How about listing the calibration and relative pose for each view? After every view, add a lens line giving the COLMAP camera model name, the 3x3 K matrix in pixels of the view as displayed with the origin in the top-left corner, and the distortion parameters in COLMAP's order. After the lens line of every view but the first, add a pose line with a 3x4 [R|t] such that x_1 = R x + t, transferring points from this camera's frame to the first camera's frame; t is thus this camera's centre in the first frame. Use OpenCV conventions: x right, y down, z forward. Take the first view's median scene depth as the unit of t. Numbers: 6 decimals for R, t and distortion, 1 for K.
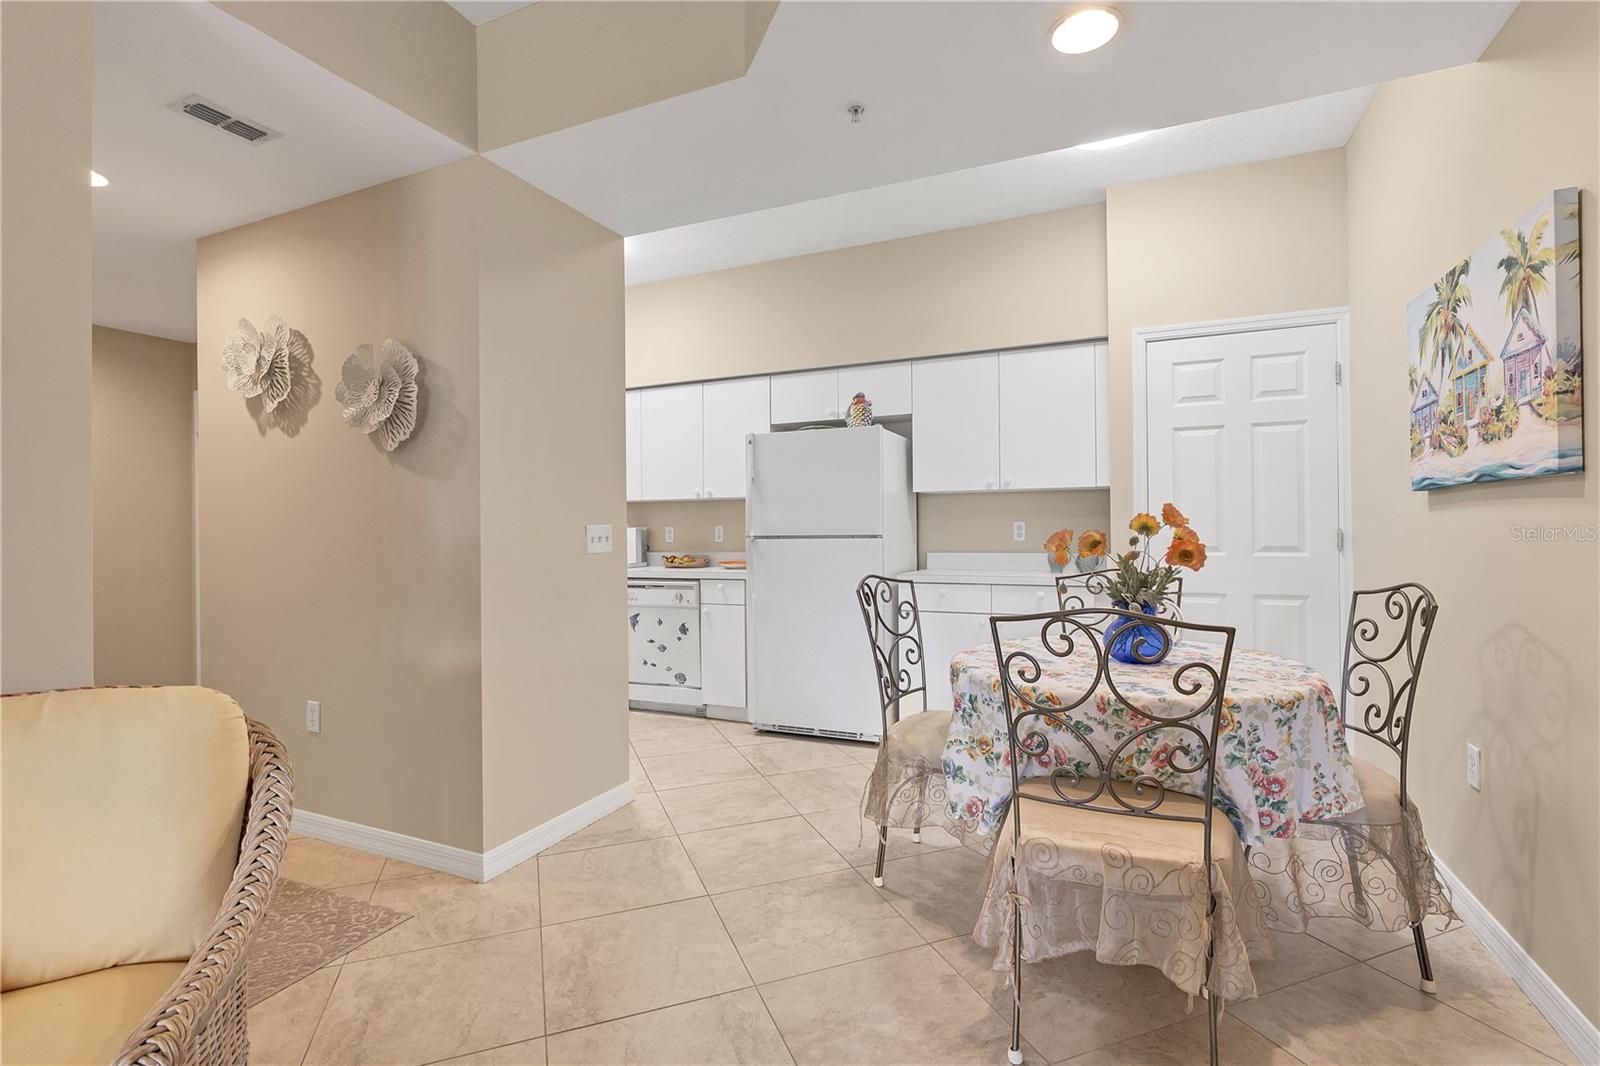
lens RADIAL K [[737.3, 0, 805.1], [0, 737.3, 529.5], [0, 0, 1]] dist [-0.005819, -0.000304]
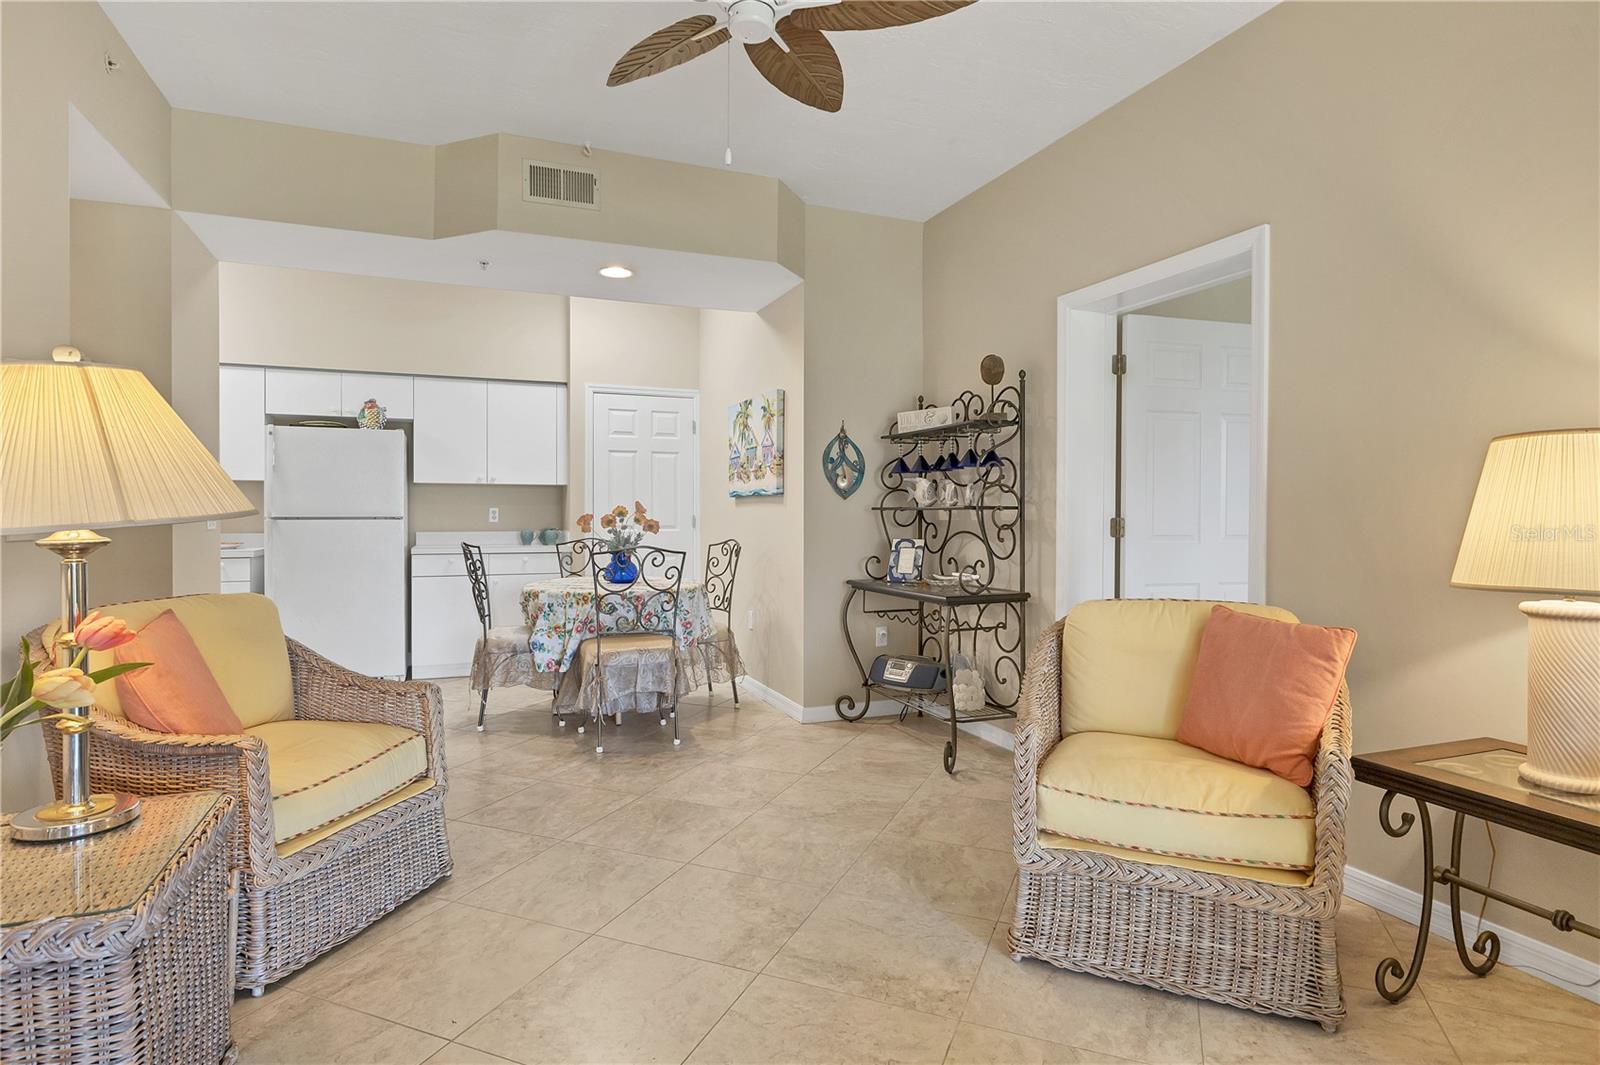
lens RADIAL K [[862.6, 0, 801.6], [0, 862.6, 507.8], [0, 0, 1]] dist [-0.001440, -0.000130]
pose [[0.691753, 0.015107, 0.721976, -0.919972], [-0.009133, 0.999884, -0.012171, 0.006775], [-0.722076, 0.001825, 0.691811, -0.969180]]
